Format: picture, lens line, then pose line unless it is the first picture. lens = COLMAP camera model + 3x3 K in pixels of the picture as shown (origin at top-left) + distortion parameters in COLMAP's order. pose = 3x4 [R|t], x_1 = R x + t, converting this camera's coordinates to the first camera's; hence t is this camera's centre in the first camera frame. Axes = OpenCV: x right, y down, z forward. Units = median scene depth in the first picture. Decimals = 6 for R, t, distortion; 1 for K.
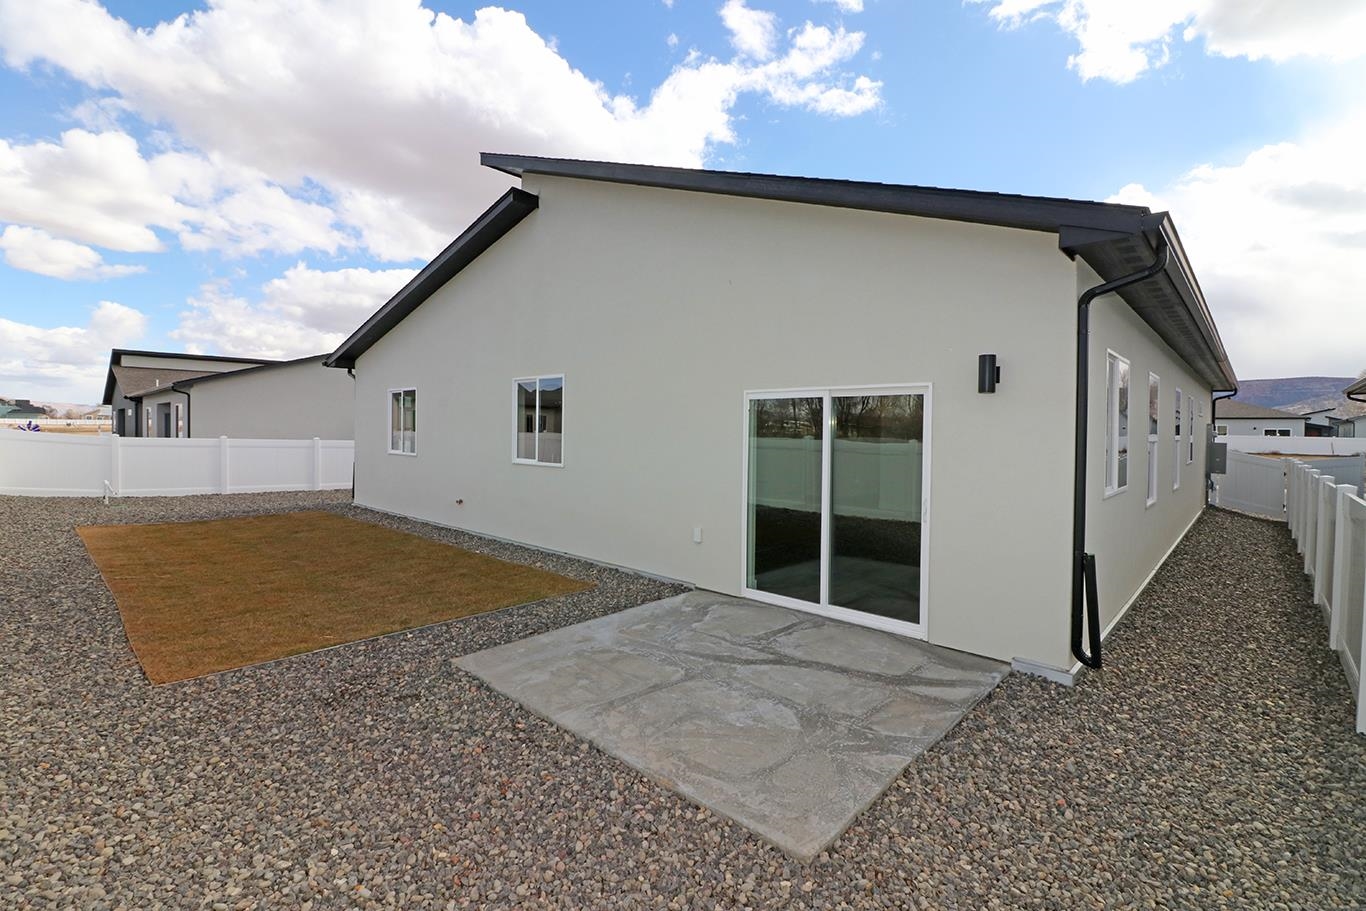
lens RADIAL K [[631.0, 0, 684.6], [0, 631.0, 446.9], [0, 0, 1]] dist [-0.015231, -0.003325]
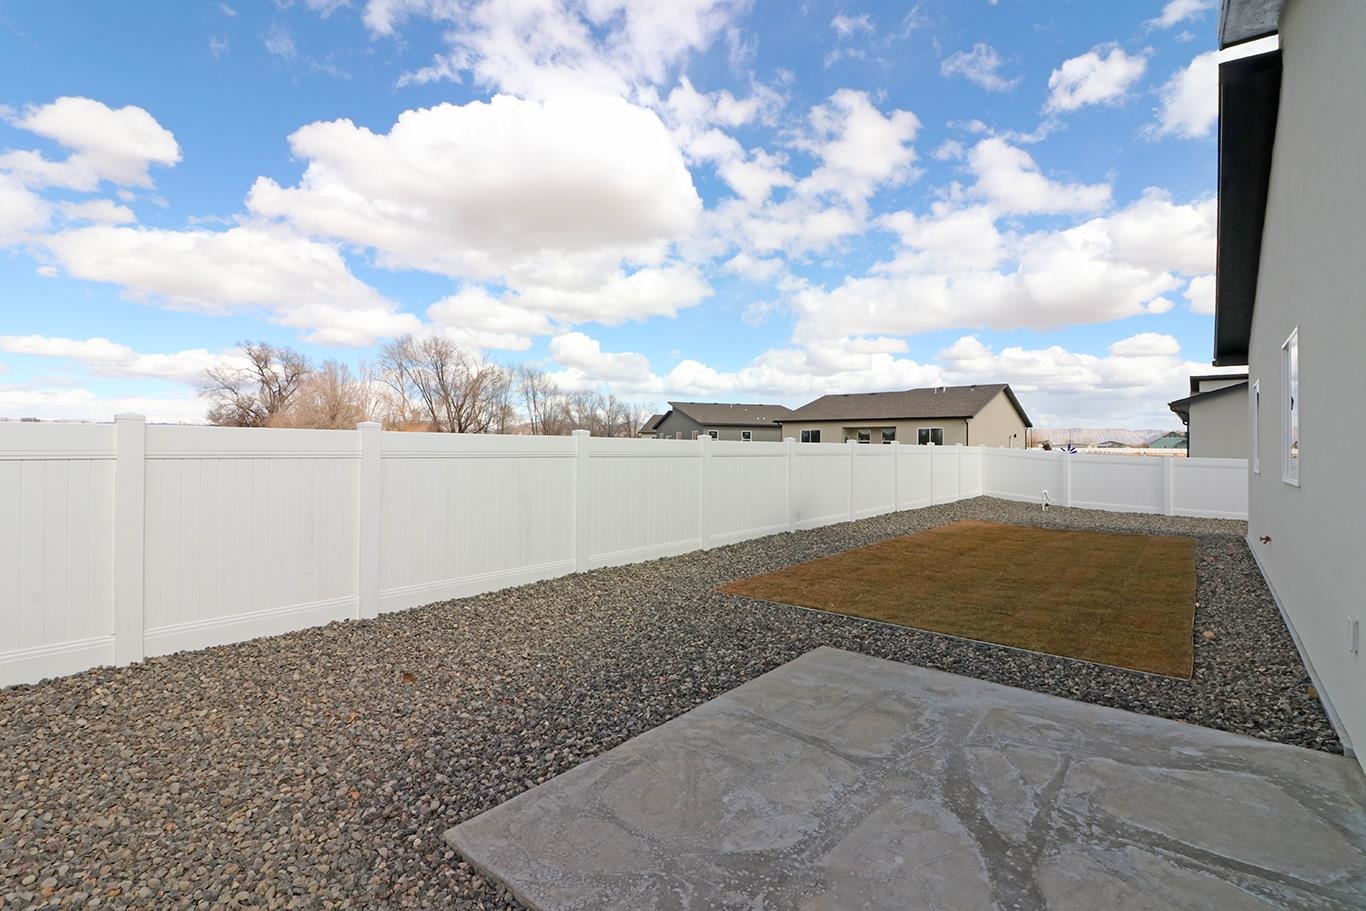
lens RADIAL K [[631.0, 0, 682.9], [0, 631.0, 448.7], [0, 0, 1]] dist [-0.015231, -0.003325]
pose [[0.041353, -0.010657, -0.999088, 0.630845], [-0.035644, 0.999291, -0.012134, 0.038655], [0.998509, 0.036113, 0.040944, 0.704762]]
